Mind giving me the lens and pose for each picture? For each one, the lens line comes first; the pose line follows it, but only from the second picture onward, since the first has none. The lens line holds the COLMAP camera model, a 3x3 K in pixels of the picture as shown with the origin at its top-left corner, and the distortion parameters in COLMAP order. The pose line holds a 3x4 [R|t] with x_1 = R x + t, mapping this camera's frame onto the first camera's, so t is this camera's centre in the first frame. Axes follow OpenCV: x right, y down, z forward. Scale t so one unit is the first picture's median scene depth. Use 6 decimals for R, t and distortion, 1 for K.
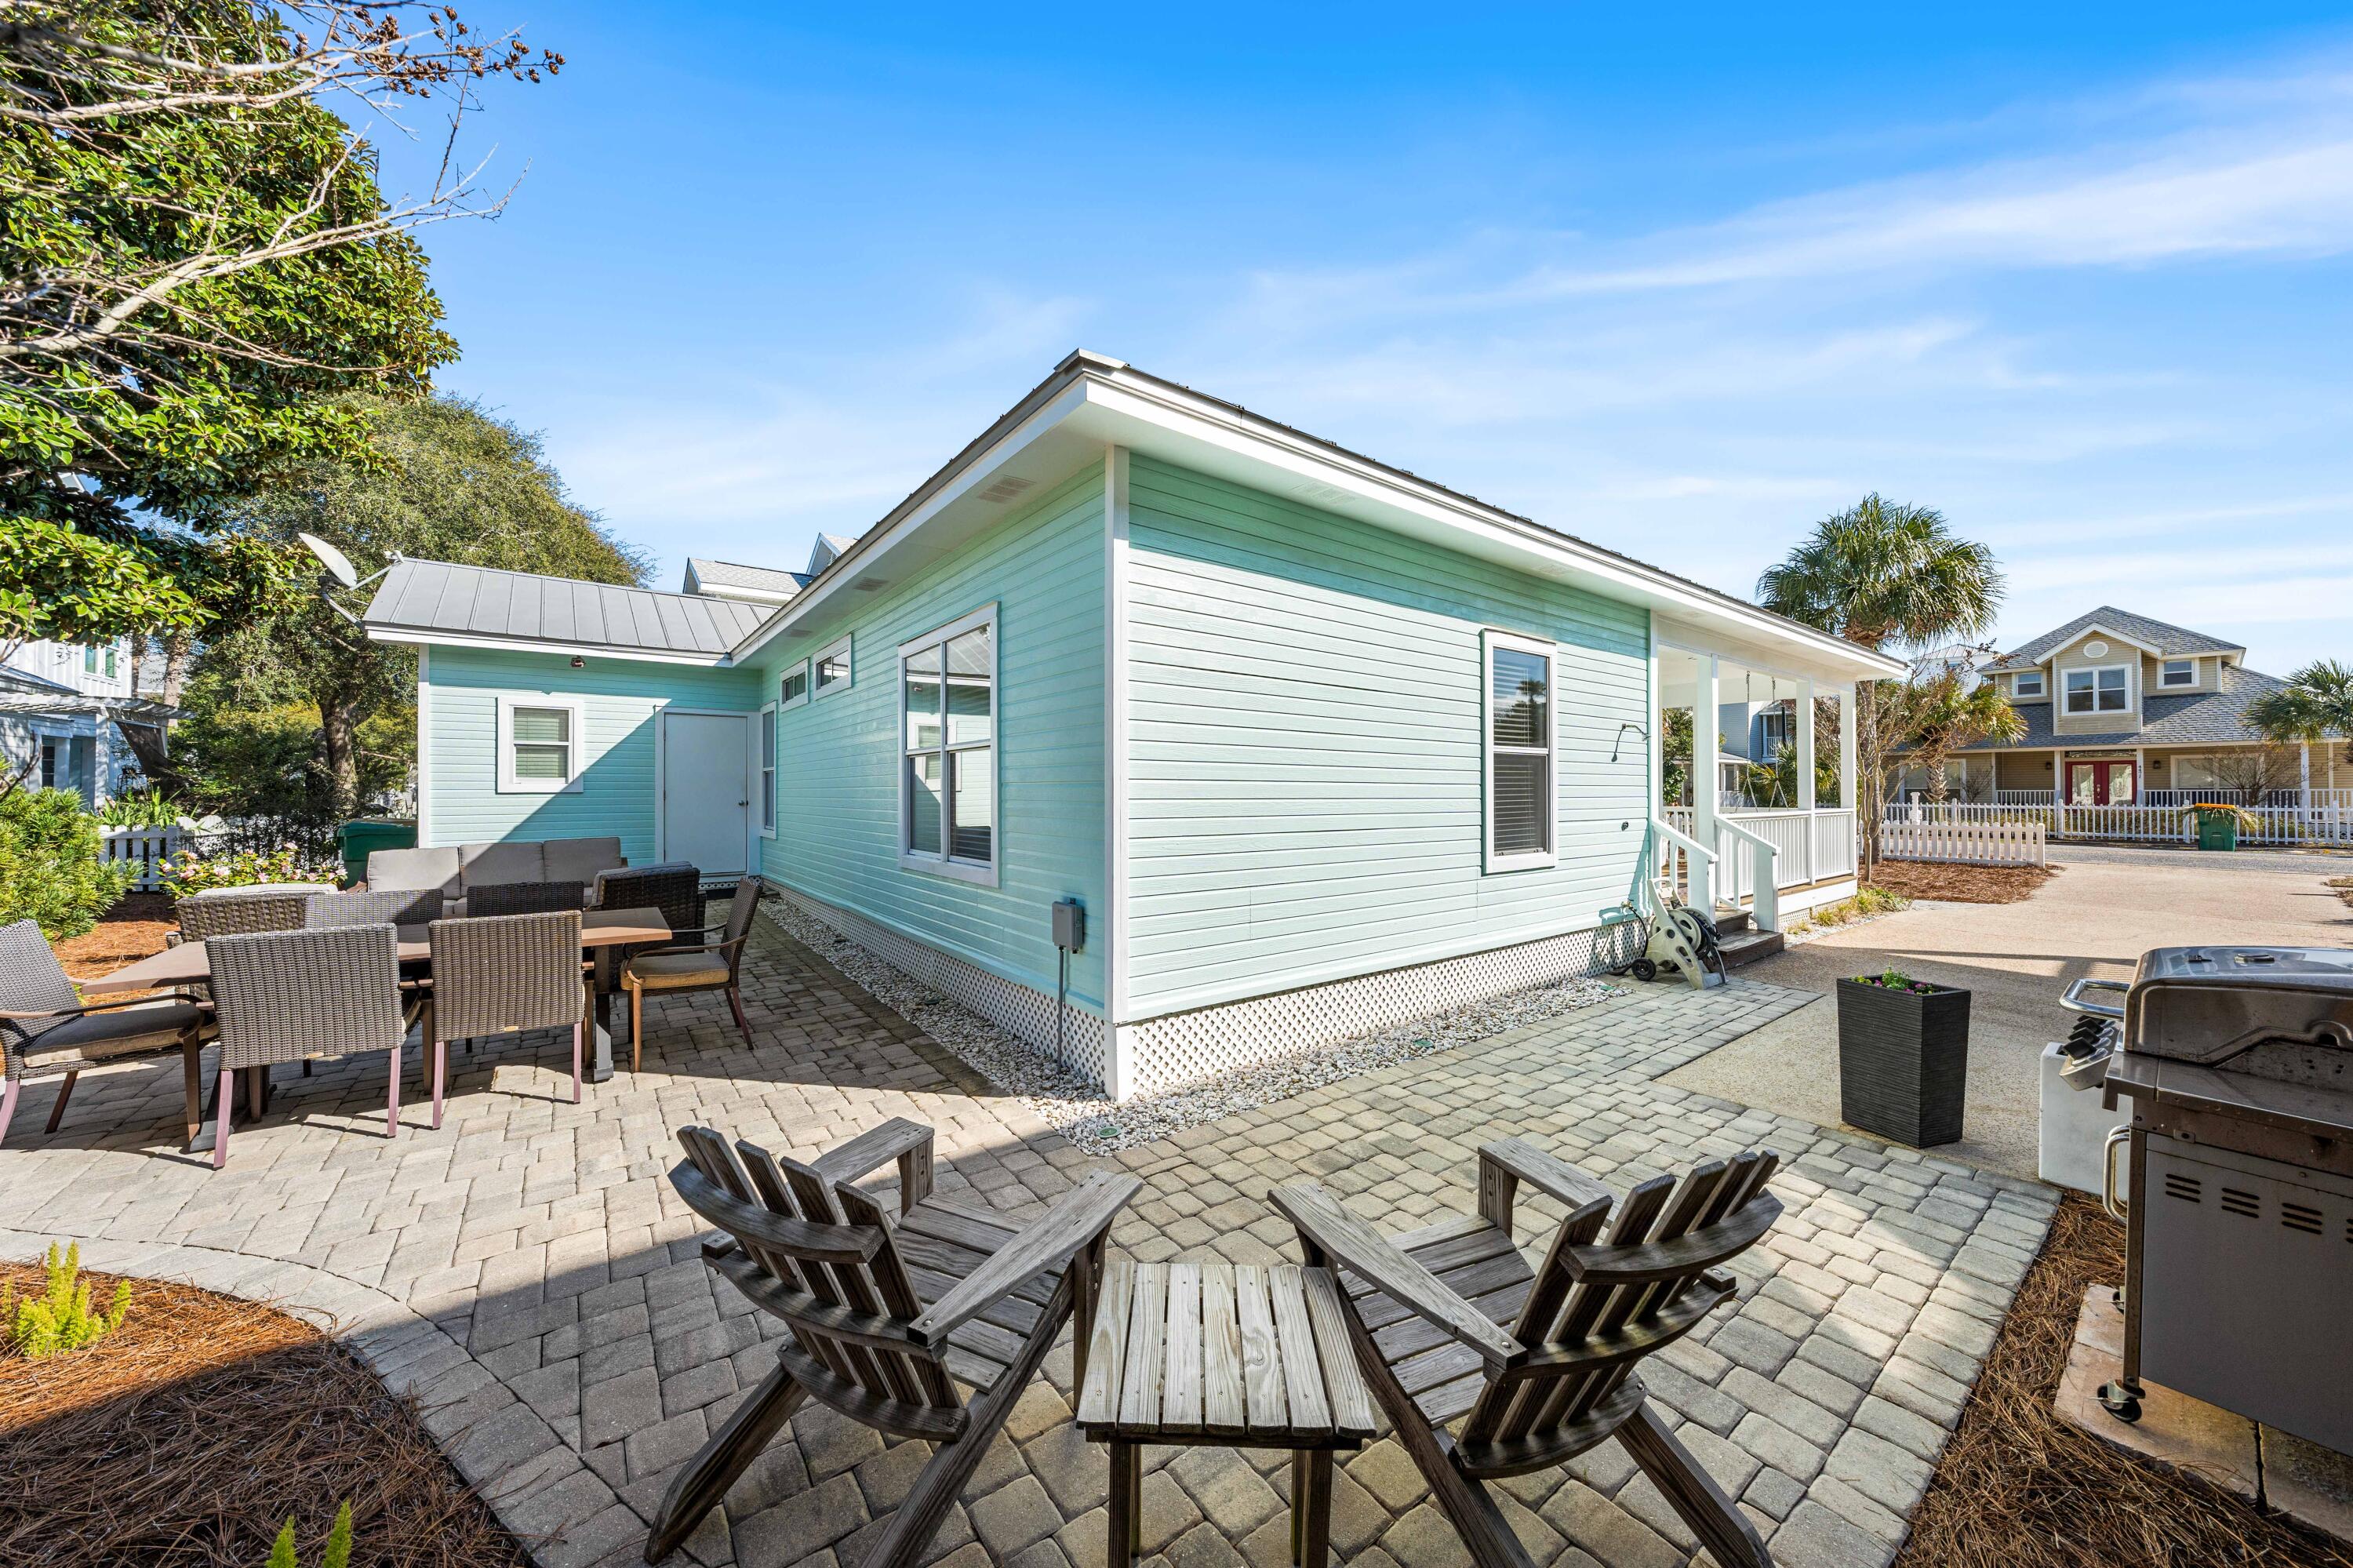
lens RADIAL K [[805.5, 0, 1173.1], [0, 805.5, 782.3], [0, 0, 1]] dist [-0.008477, 0.002028]
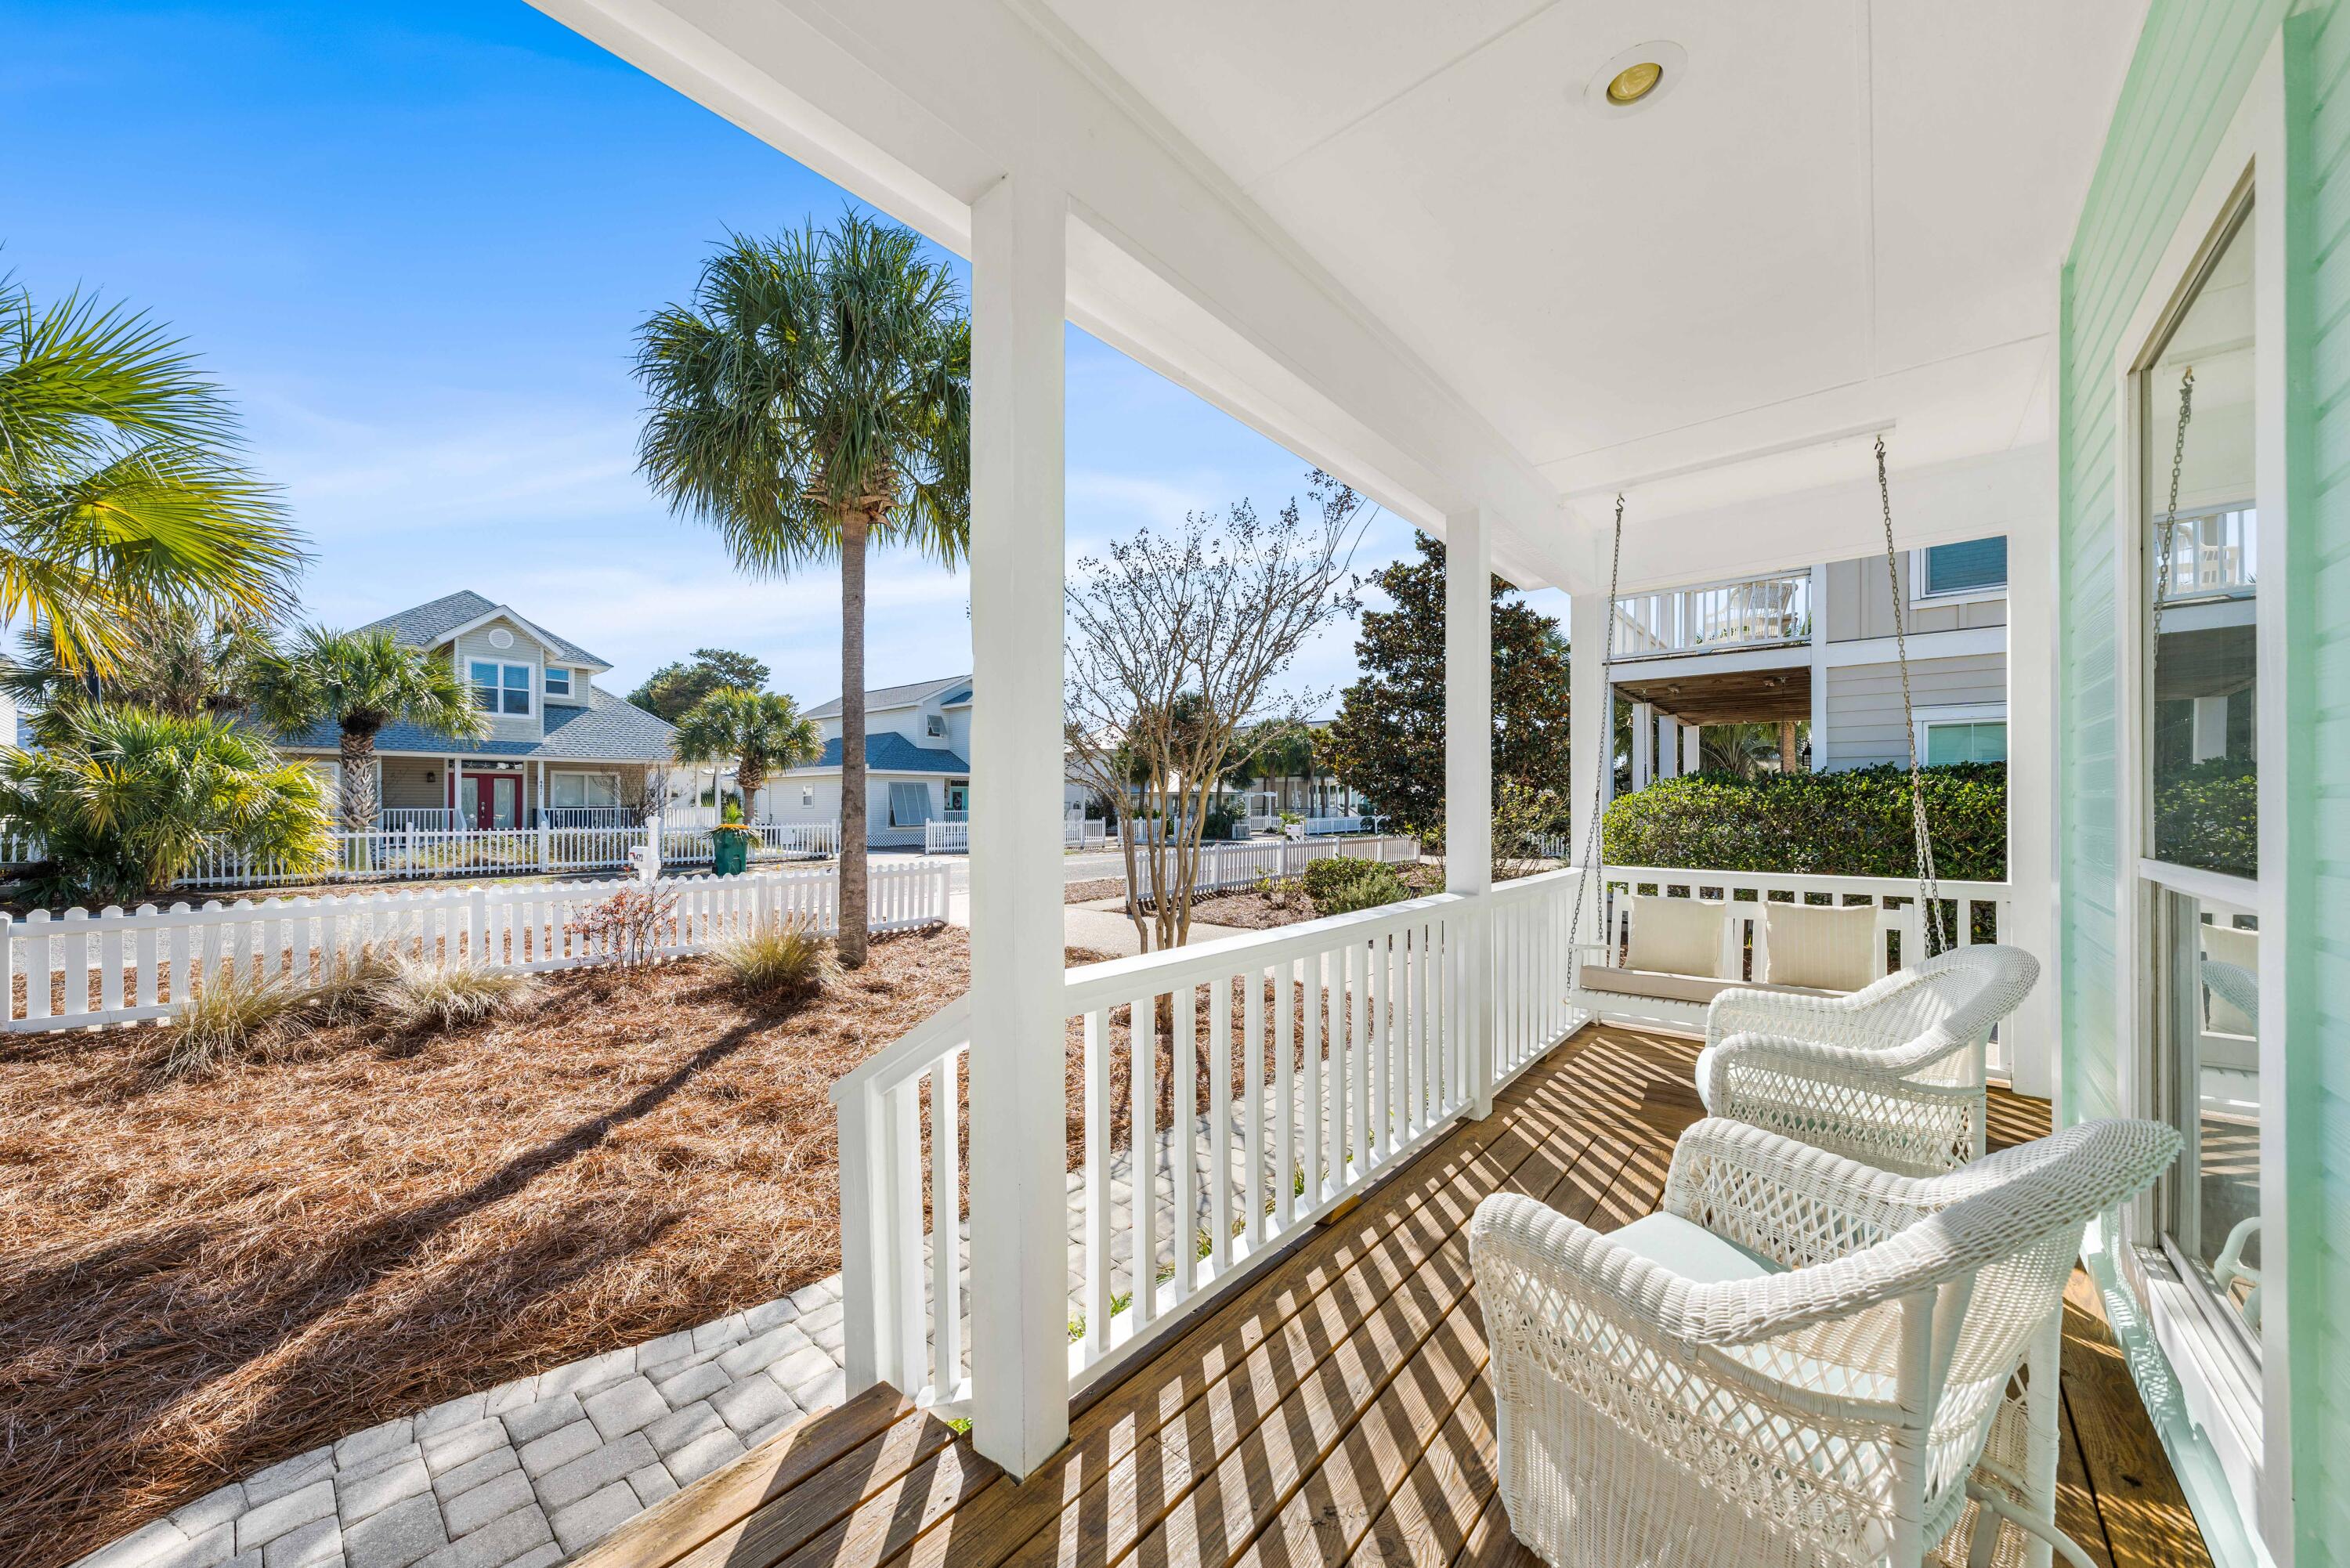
lens RADIAL K [[826.5, 0, 1166.2], [0, 826.5, 802.6], [0, 0, 1]] dist [-0.001198, 0.002052]
pose [[-0.214009, 0.005118, 0.976818, 0.208475], [-0.012093, 0.999896, -0.007888, 0.002152], [-0.976757, -0.013501, -0.213925, 0.609019]]
